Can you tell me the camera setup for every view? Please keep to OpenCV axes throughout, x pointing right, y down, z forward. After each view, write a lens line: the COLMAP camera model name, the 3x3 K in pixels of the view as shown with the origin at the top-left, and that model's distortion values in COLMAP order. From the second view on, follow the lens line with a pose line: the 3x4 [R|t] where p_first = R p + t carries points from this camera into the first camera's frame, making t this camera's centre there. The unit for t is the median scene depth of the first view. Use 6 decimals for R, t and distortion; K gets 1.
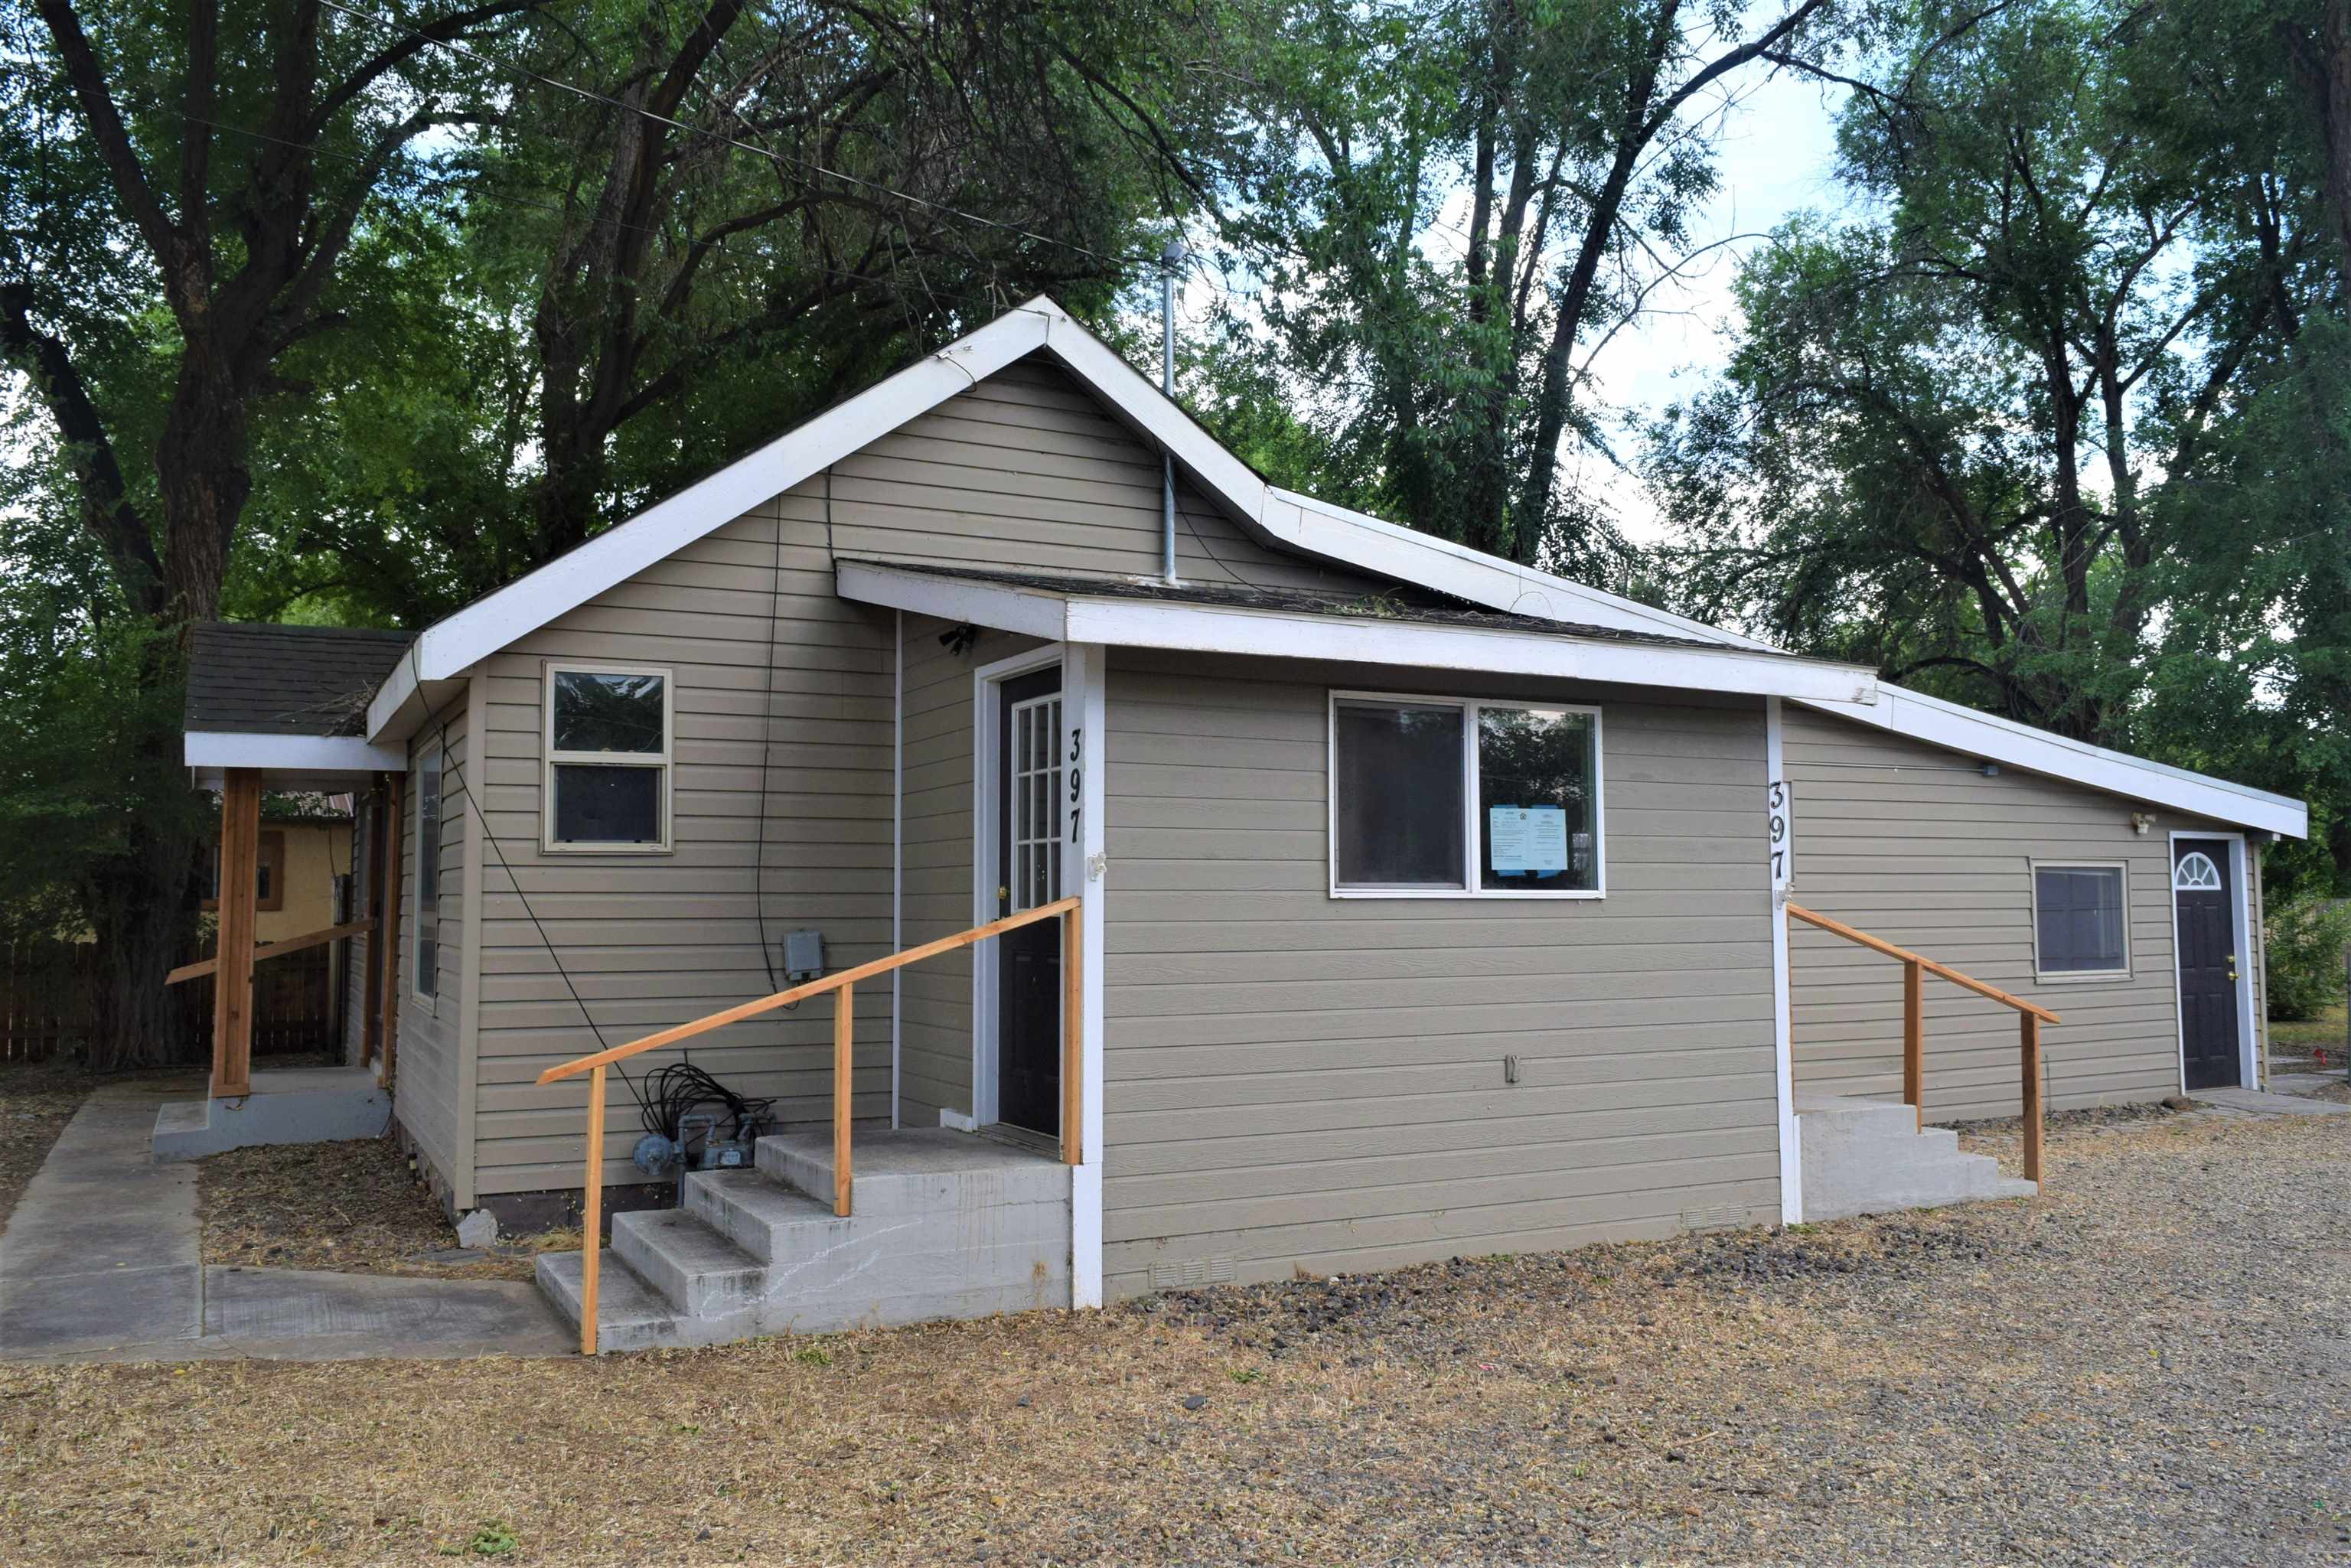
lens RADIAL K [[1824.3, 0, 1175.5], [0, 1824.3, 784.0], [0, 0, 1]] dist [-0.024743, 0.011921]
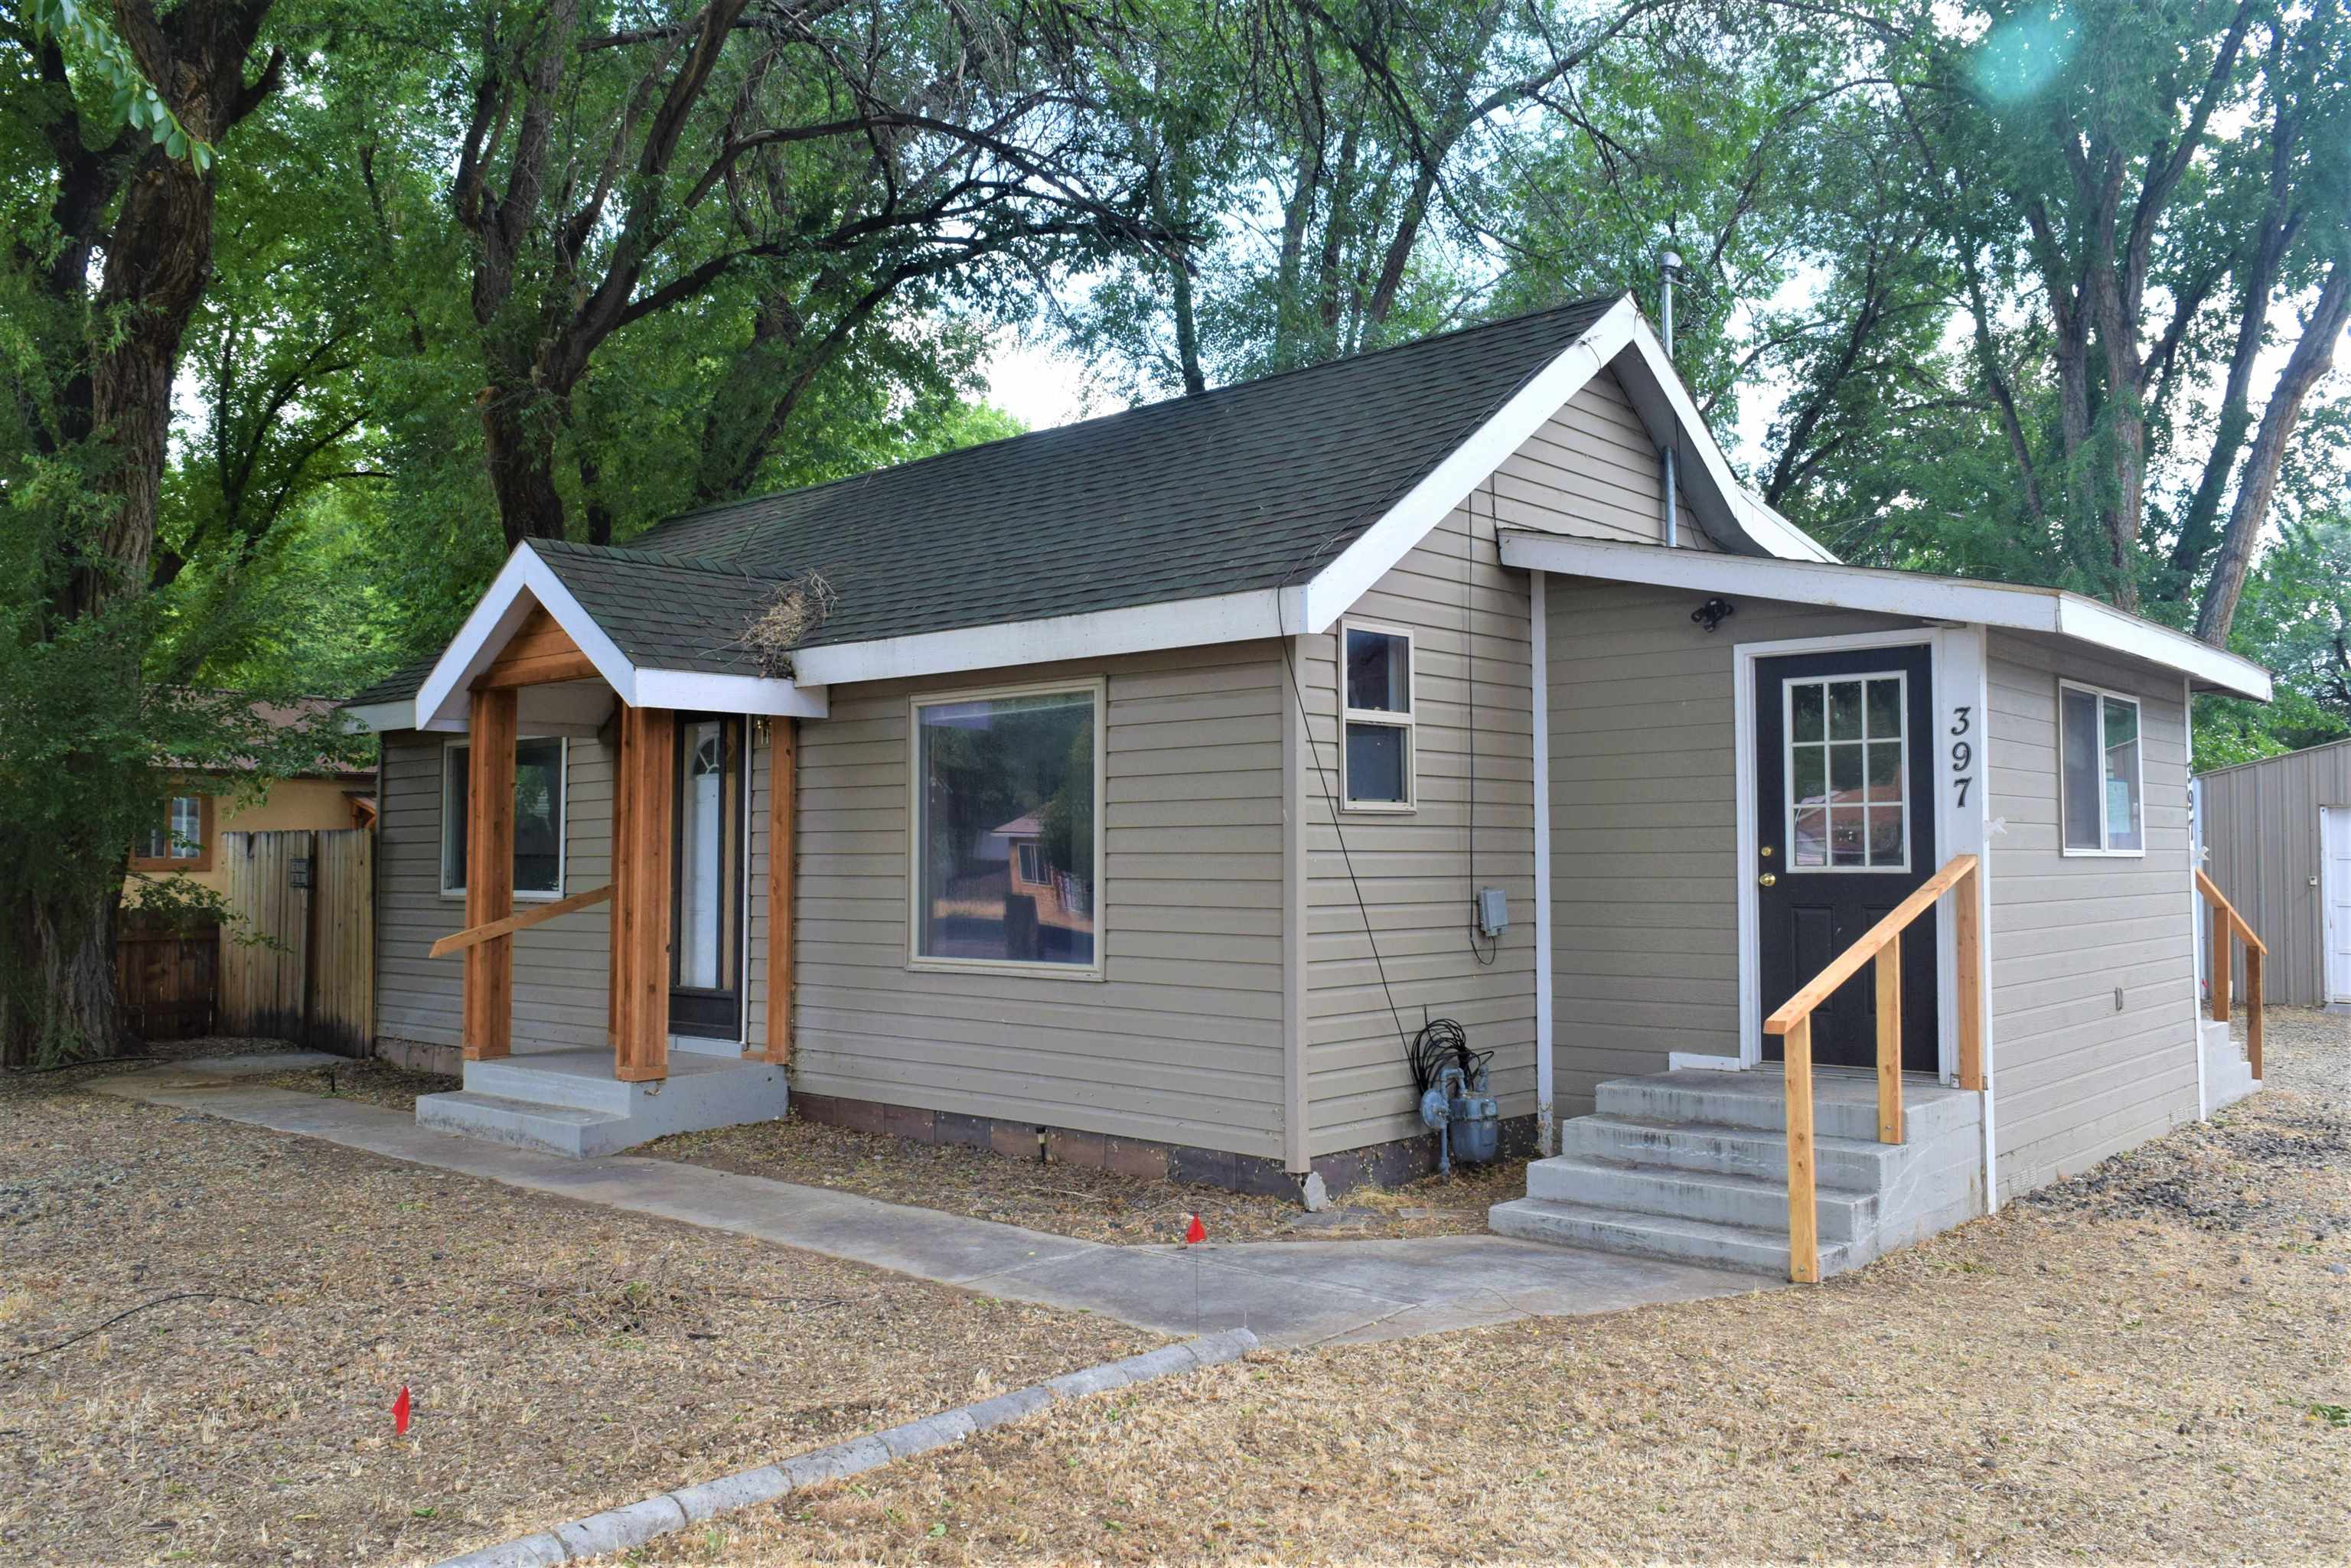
lens RADIAL K [[1824.3, 0, 1175.5], [0, 1824.3, 784.0], [0, 0, 1]] dist [-0.024743, 0.011921]
pose [[0.934787, 0.014184, 0.354926, -0.764662], [-0.022197, 0.999582, 0.018516, 0.006467], [-0.354515, -0.025187, 0.934711, 0.100548]]
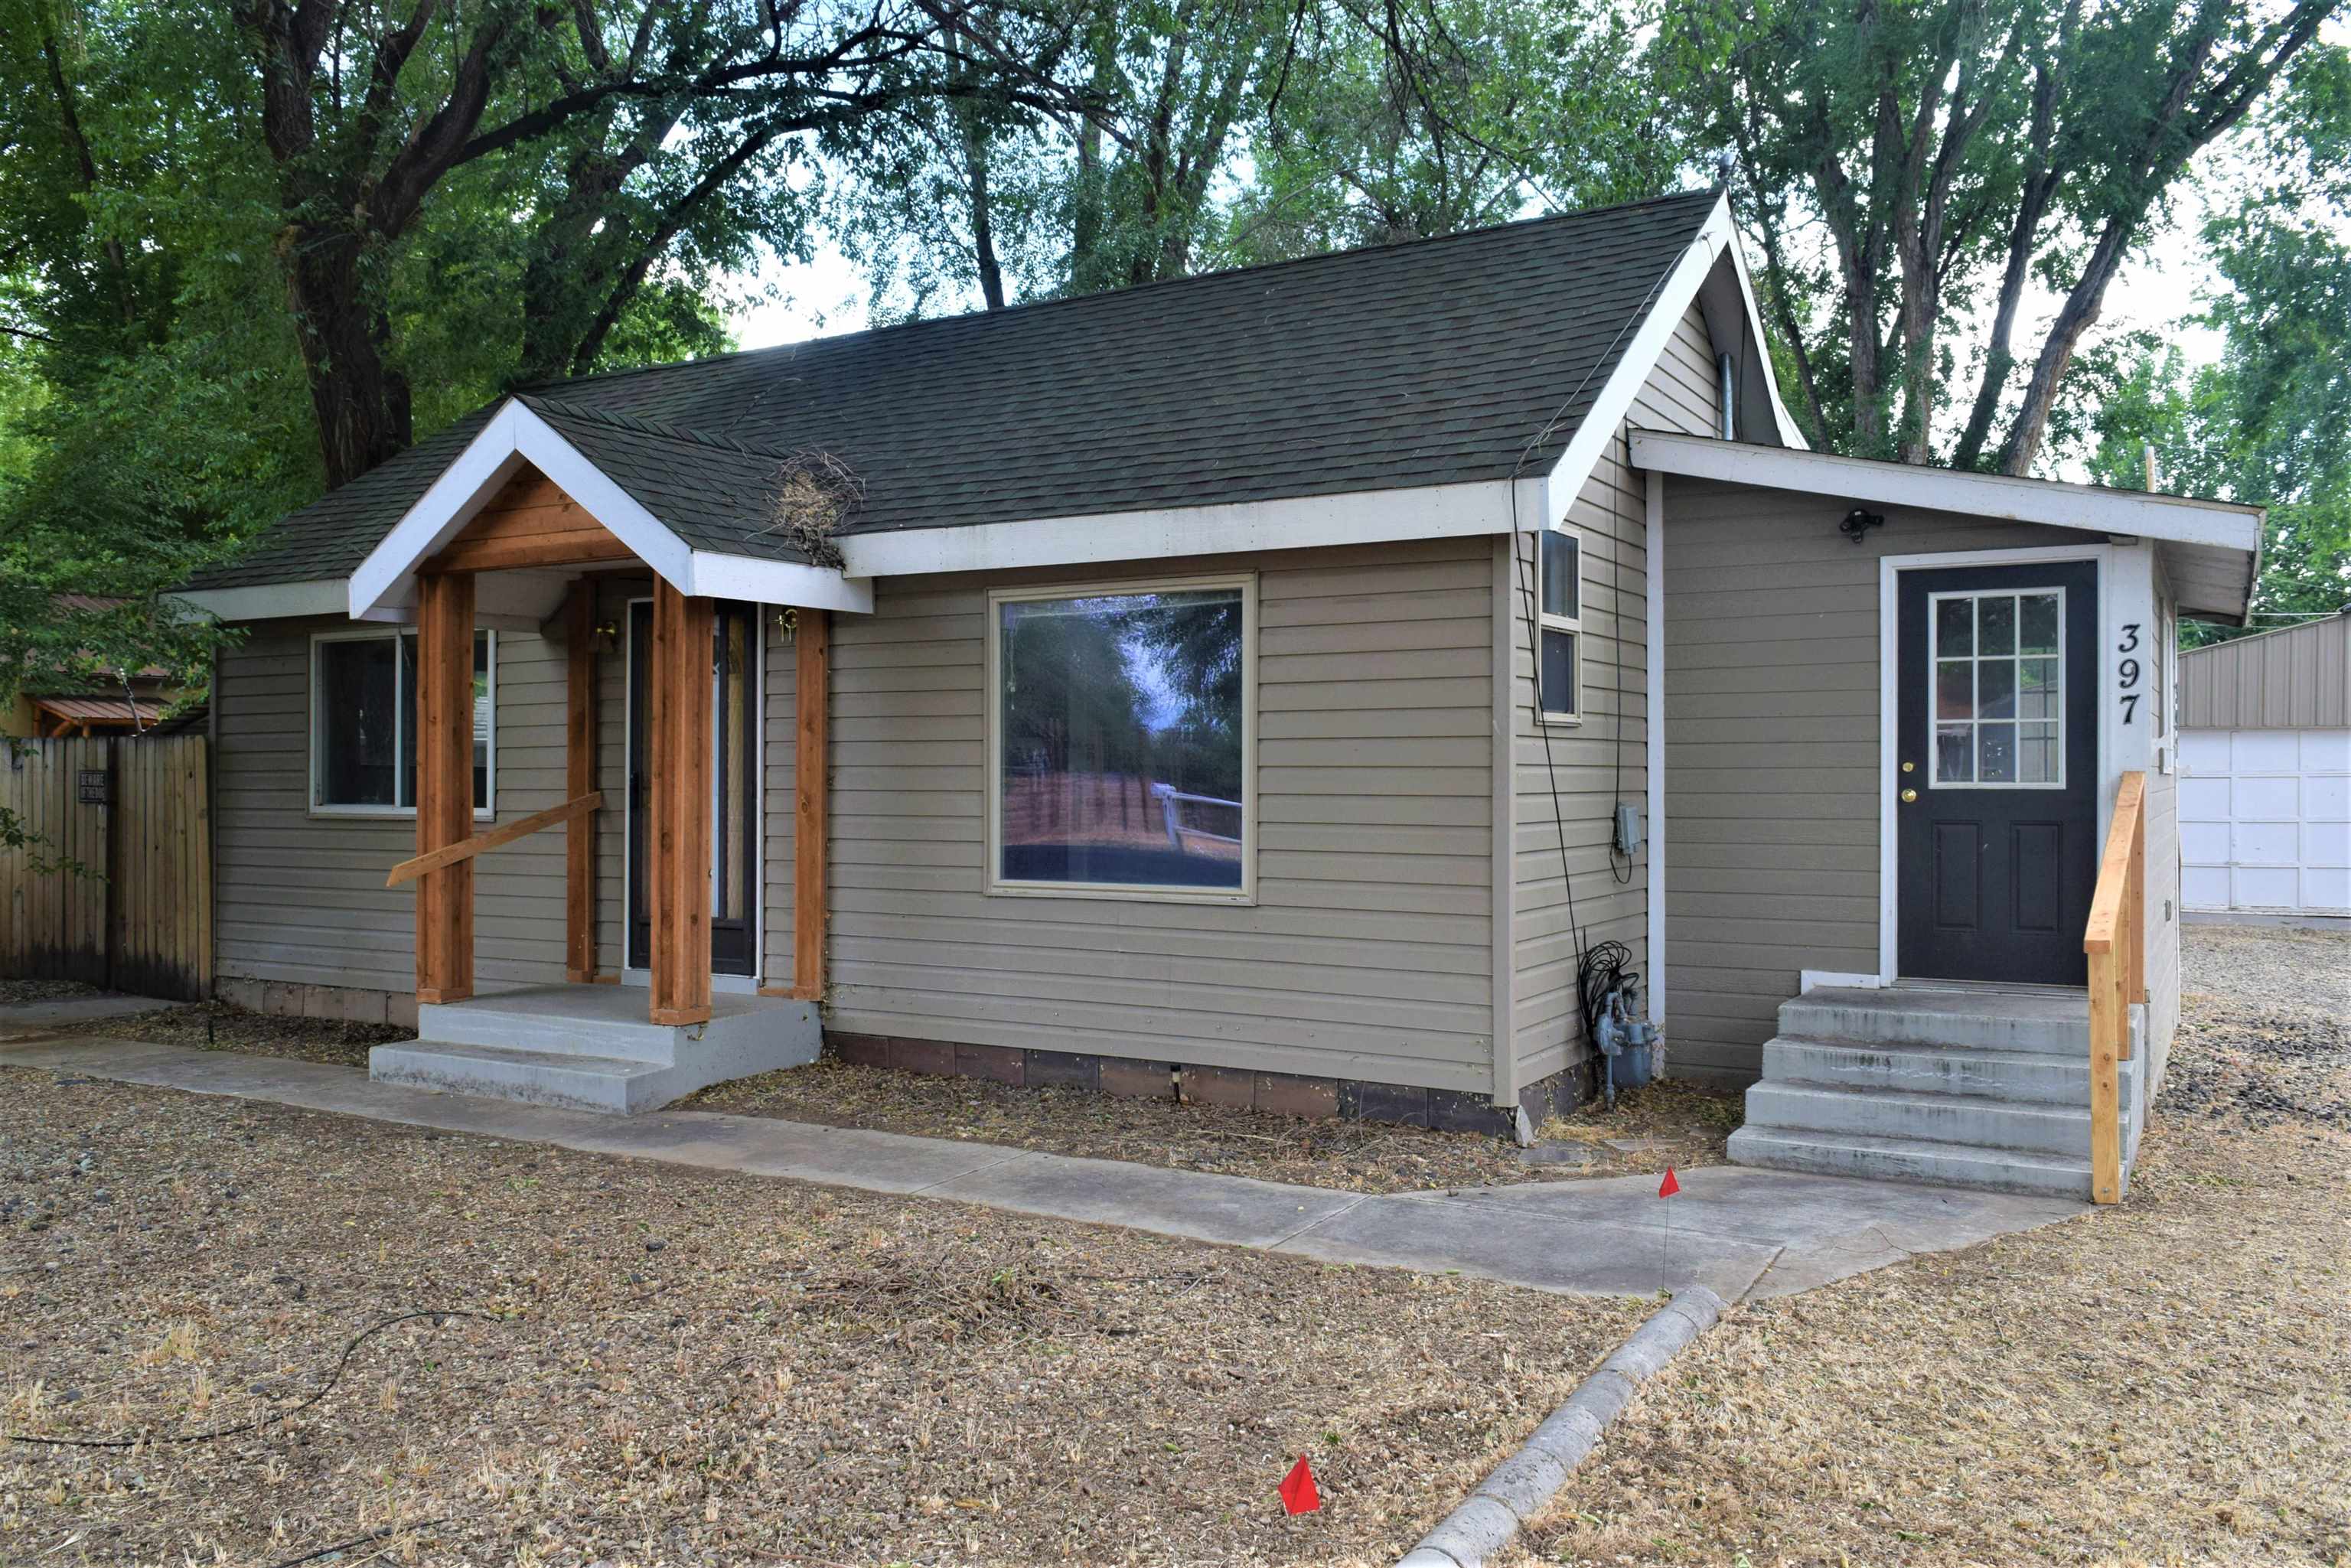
lens RADIAL K [[1824.3, 0, 1175.5], [0, 1824.3, 784.0], [0, 0, 1]] dist [-0.024743, 0.011921]
pose [[0.844839, -0.001331, 0.535018, -0.976158], [-0.036293, 0.997551, 0.059793, 0.019630], [-0.533787, -0.069933, 0.842722, 0.302713]]
